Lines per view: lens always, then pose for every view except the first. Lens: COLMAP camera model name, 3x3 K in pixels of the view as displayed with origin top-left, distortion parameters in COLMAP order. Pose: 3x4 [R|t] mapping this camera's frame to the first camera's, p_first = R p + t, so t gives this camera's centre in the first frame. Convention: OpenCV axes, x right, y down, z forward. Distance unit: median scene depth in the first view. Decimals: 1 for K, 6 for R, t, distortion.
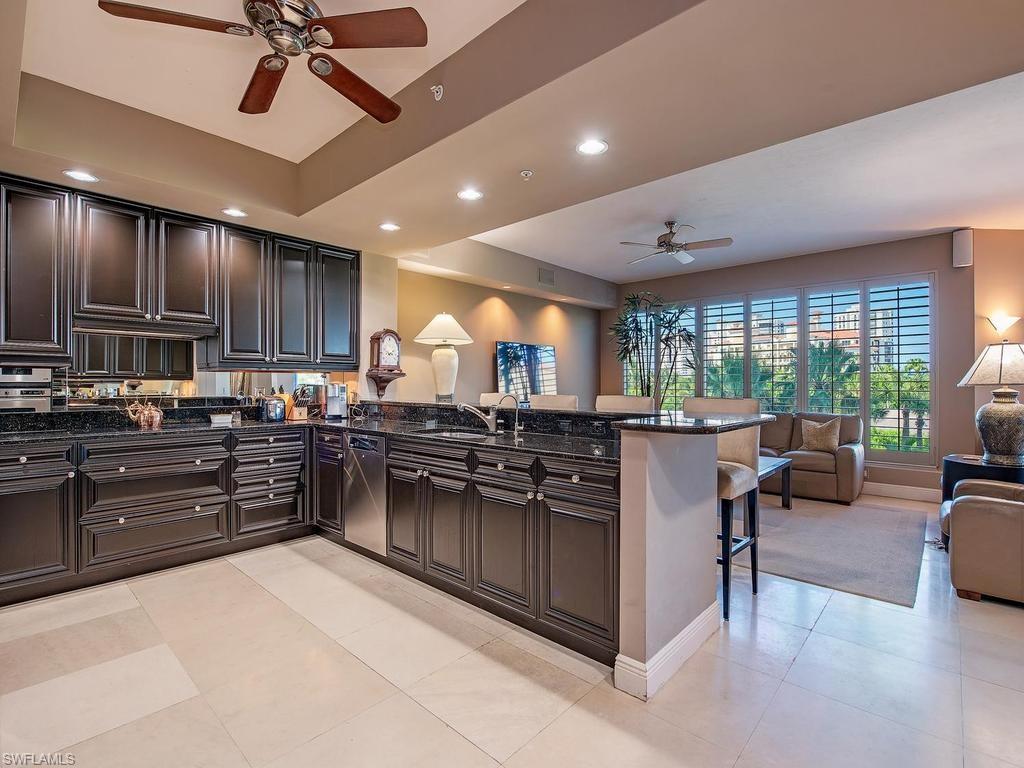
lens RADIAL K [[489.3, 0, 510.4], [0, 489.3, 384.7], [0, 0, 1]] dist [-0.005243, -0.000984]
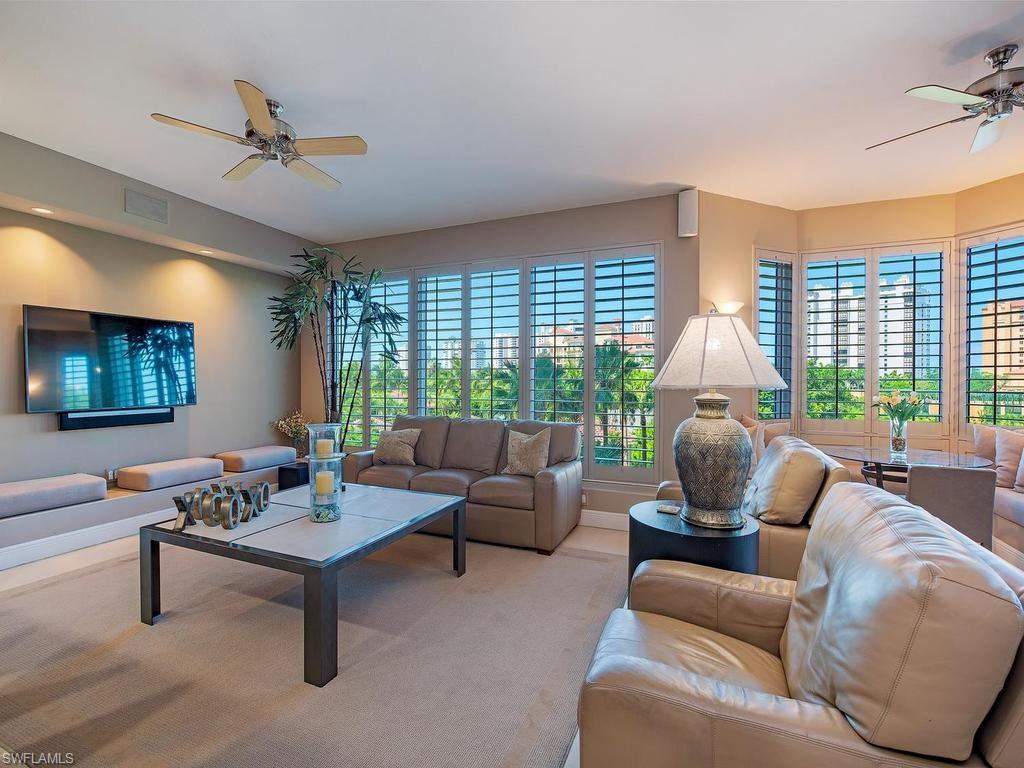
lens RADIAL K [[475.4, 0, 508.7], [0, 475.4, 385.2], [0, 0, 1]] dist [0.003632, 0.000089]
pose [[0.944602, 0.002732, 0.328207, 0.397149], [-0.005713, 0.999951, 0.008120, -0.003401], [-0.328169, -0.009545, 0.944571, 0.358042]]
